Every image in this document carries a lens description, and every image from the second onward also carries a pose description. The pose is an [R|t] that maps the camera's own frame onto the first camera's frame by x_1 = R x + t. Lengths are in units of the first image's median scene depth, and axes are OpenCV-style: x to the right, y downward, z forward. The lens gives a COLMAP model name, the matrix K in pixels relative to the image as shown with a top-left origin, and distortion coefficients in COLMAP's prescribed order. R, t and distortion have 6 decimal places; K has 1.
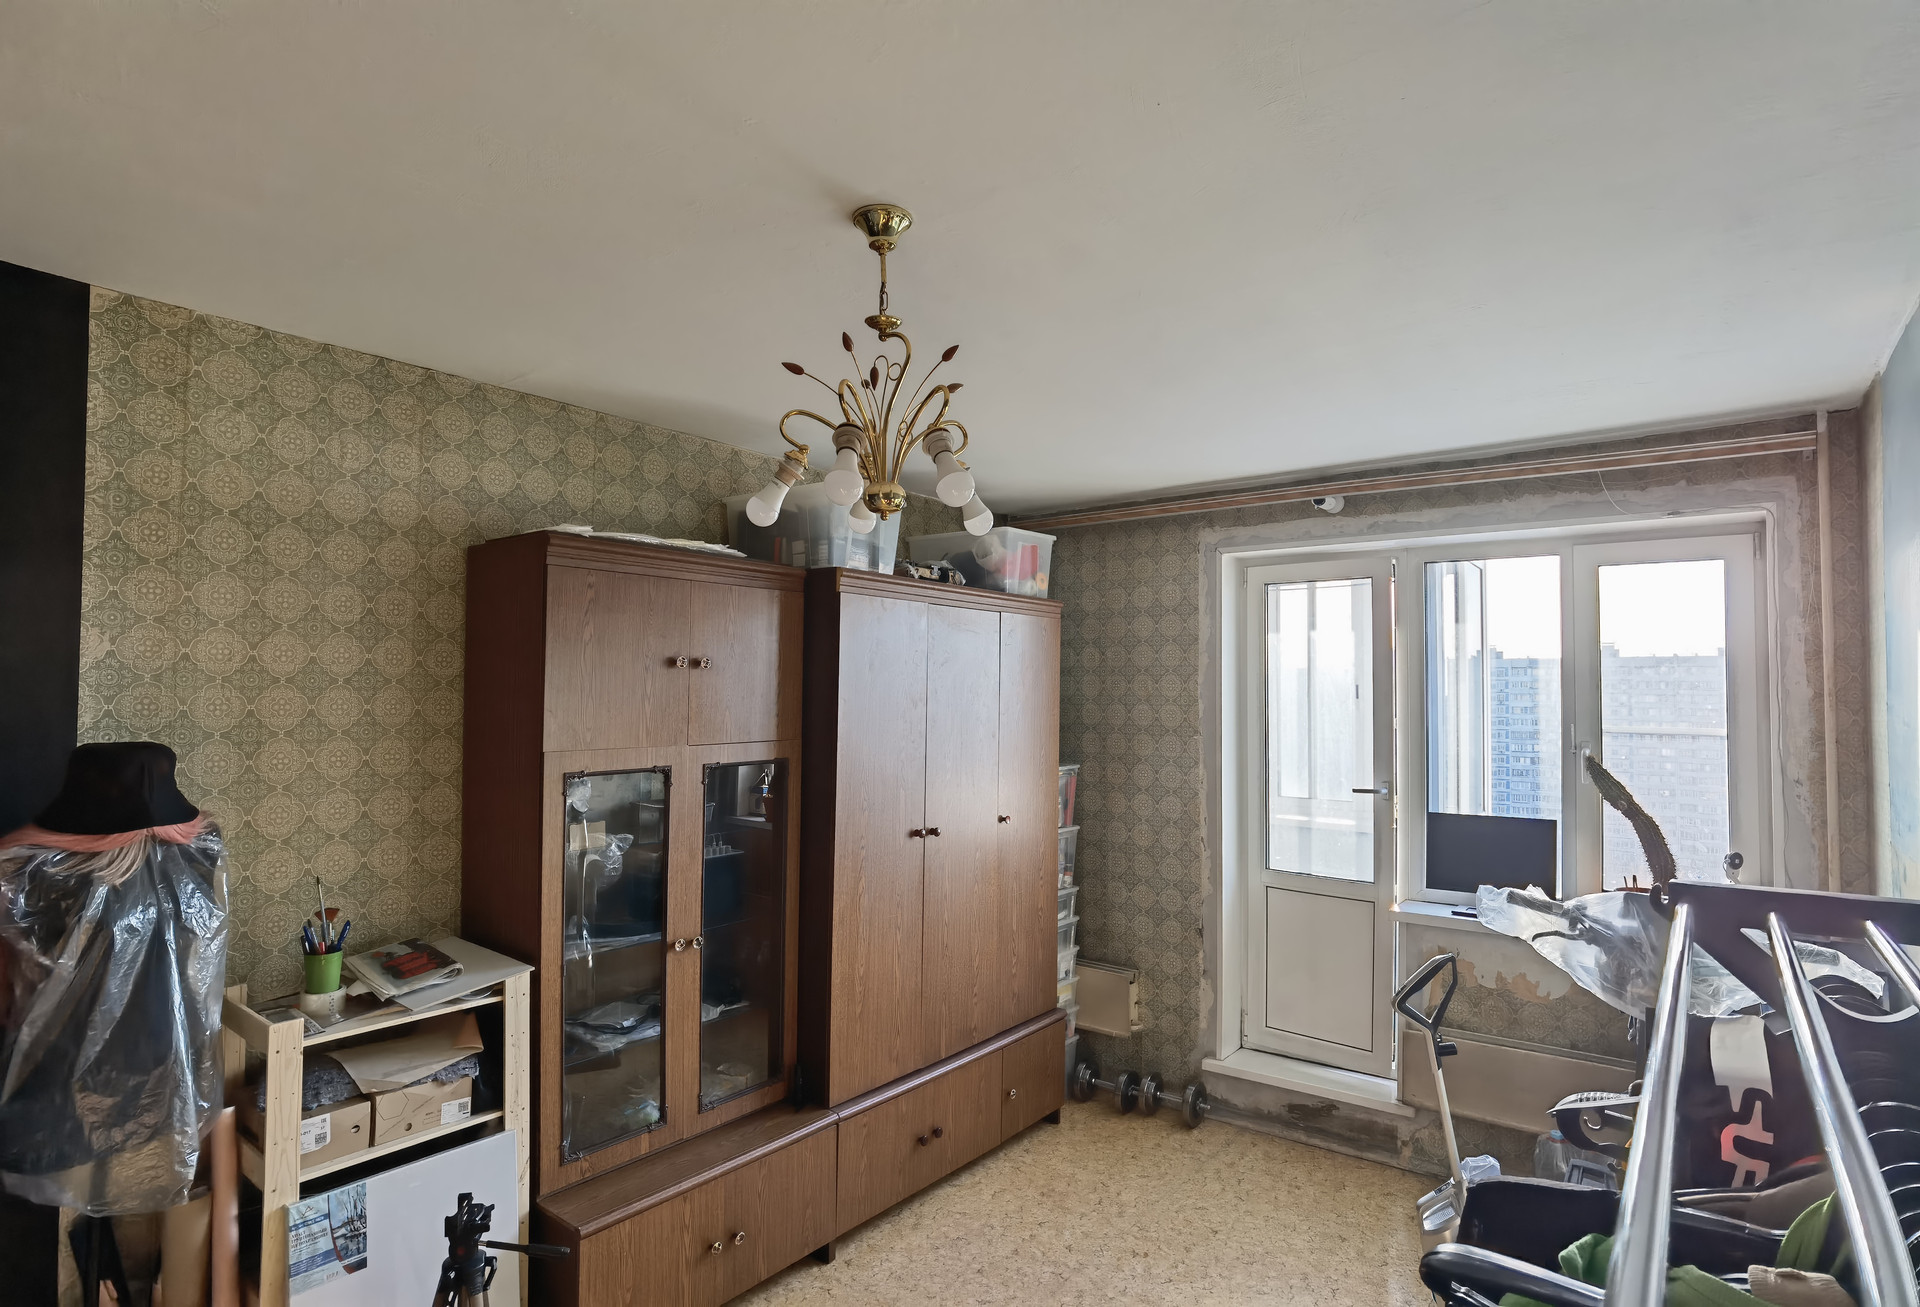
lens RADIAL K [[985.7, 0, 961.8], [0, 985.7, 656.7], [0, 0, 1]] dist [-0.046471, 0.015955]
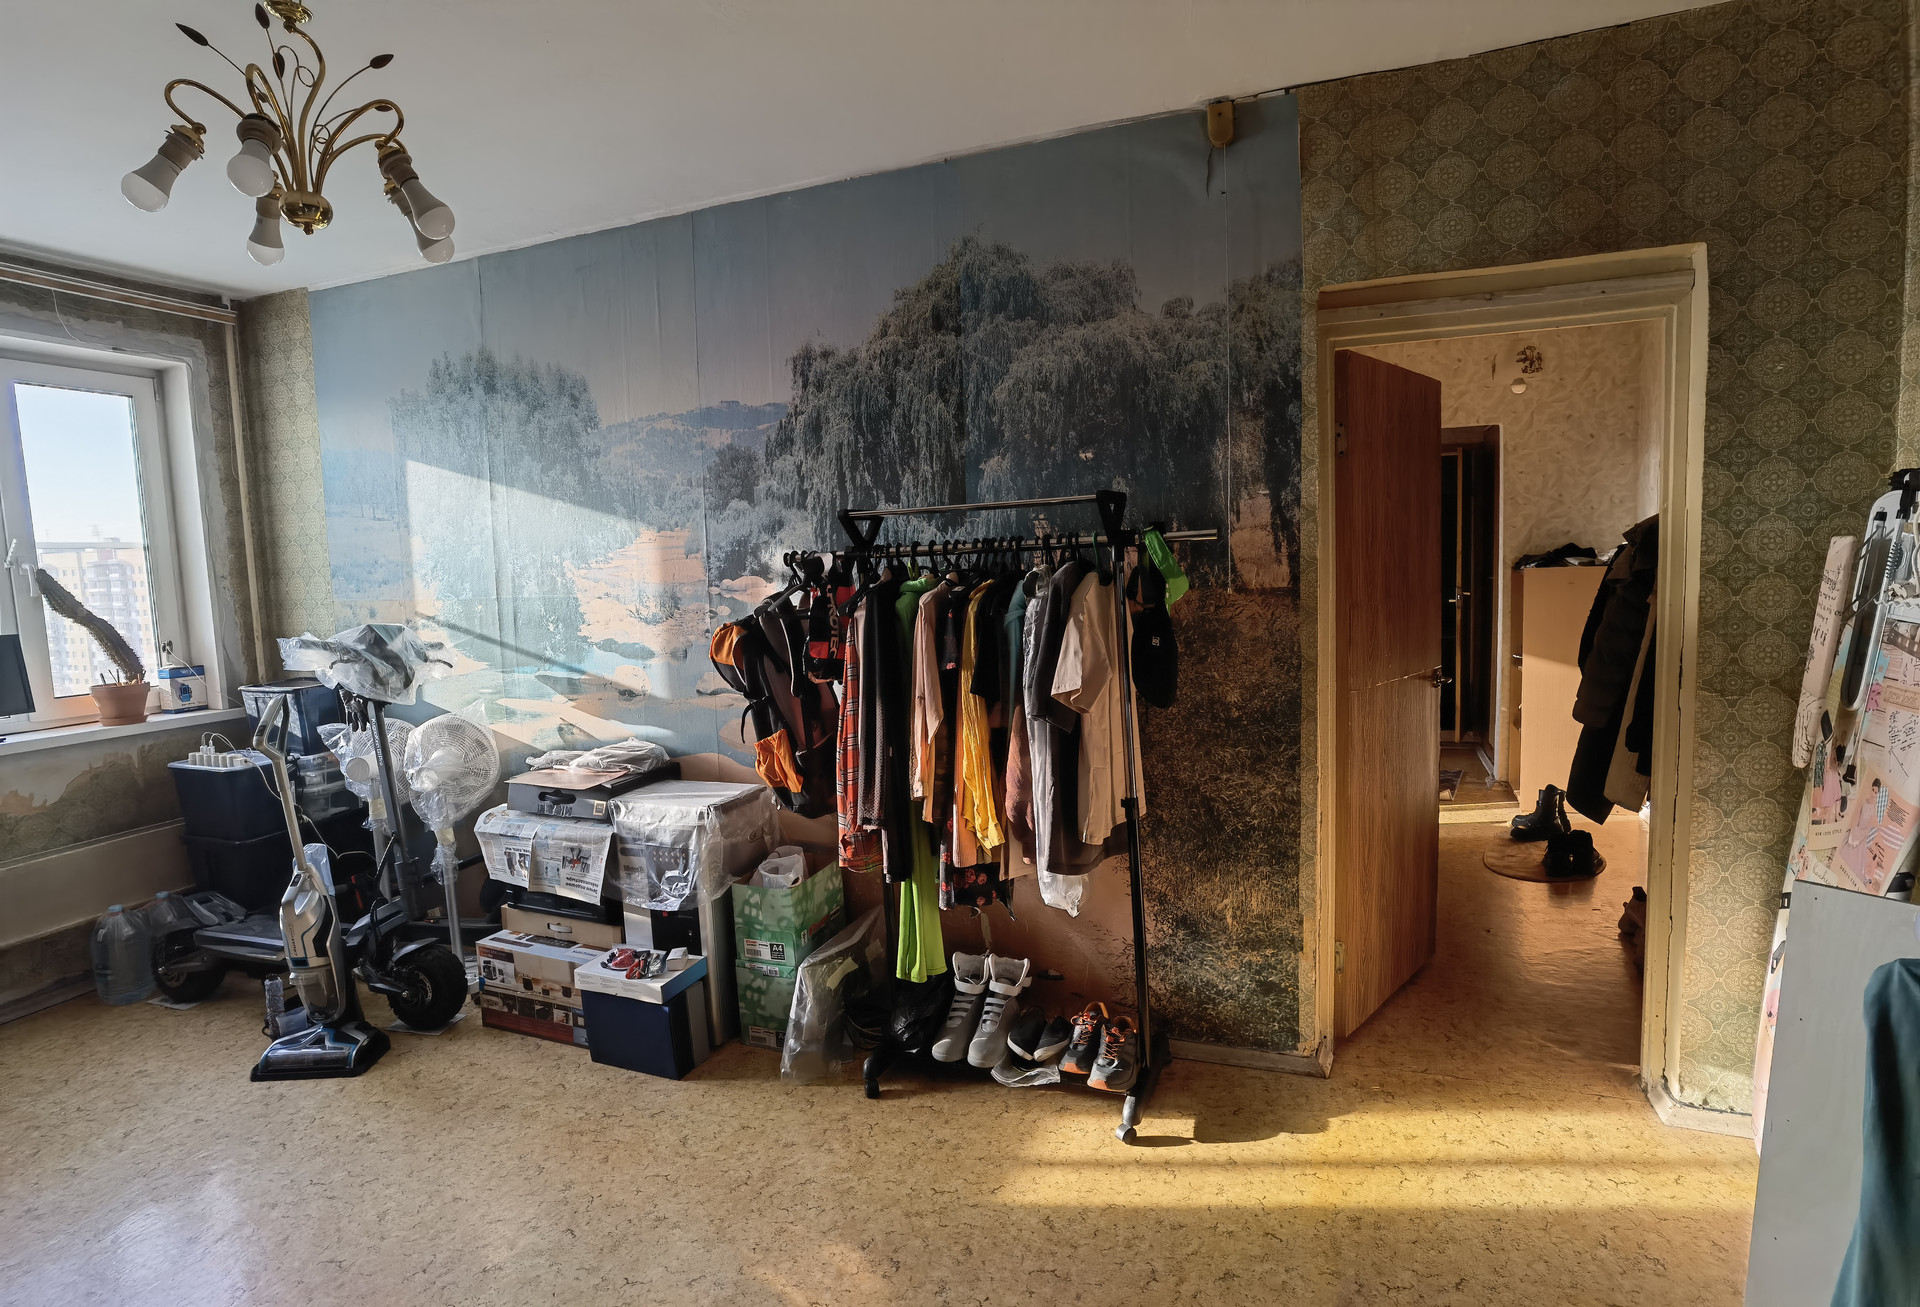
lens RADIAL K [[985.7, 0, 981.0], [0, 985.7, 653.4], [0, 0, 1]] dist [-0.046471, 0.015955]
pose [[-0.293306, -0.092703, 0.951513, -0.607534], [-0.001504, 0.995331, 0.096509, 0.089600], [-0.956018, 0.026875, -0.292076, 0.329449]]
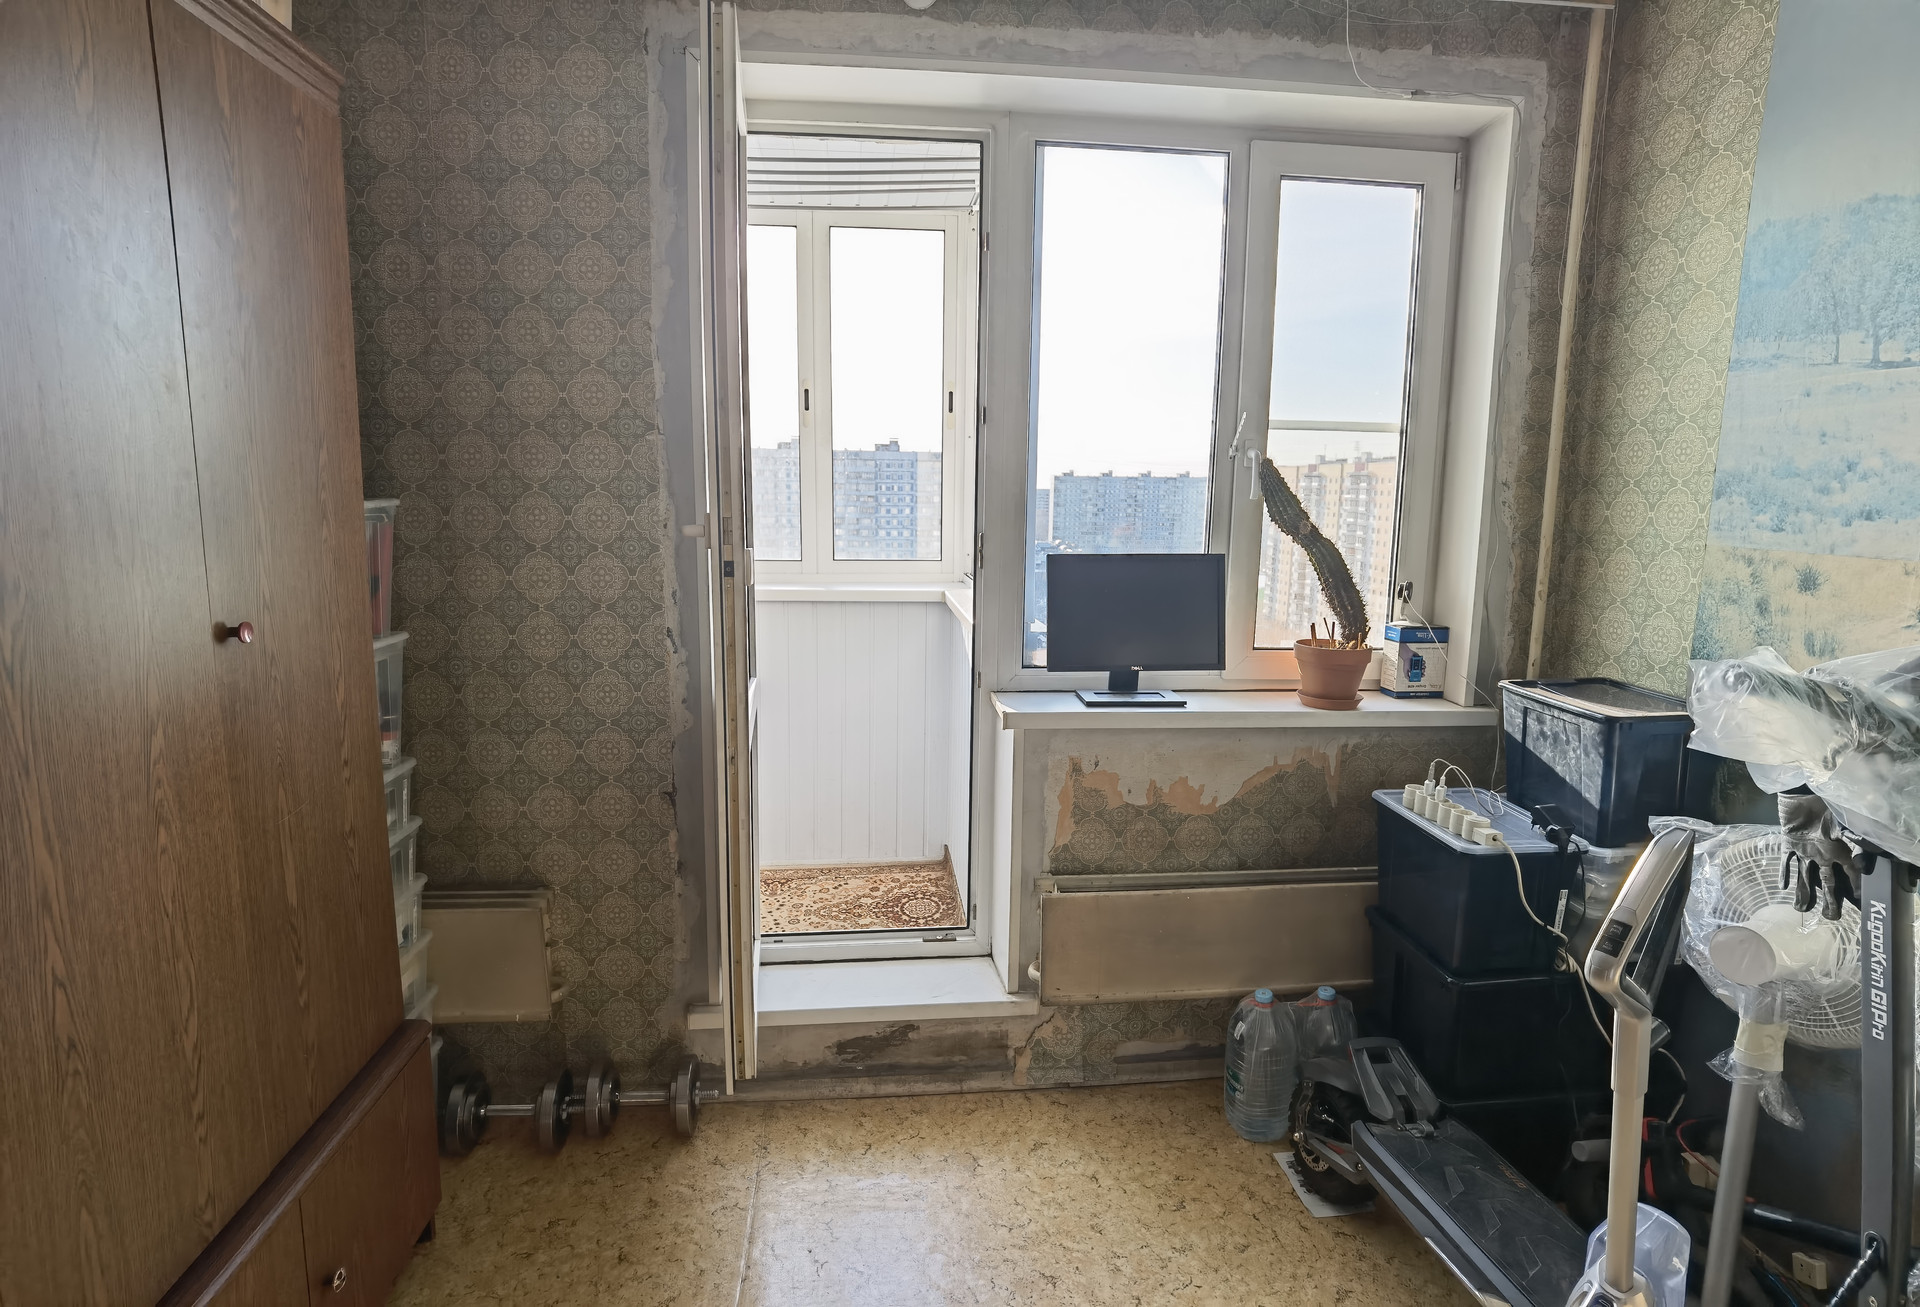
lens RADIAL K [[985.7, 0, 953.0], [0, 985.7, 640.5], [0, 0, 1]] dist [-0.046471, 0.015955]
pose [[0.734640, -0.103466, 0.670521, 0.000729], [-0.030134, 0.982352, 0.184600, 0.104376], [-0.677787, -0.155821, 0.718557, 0.608905]]
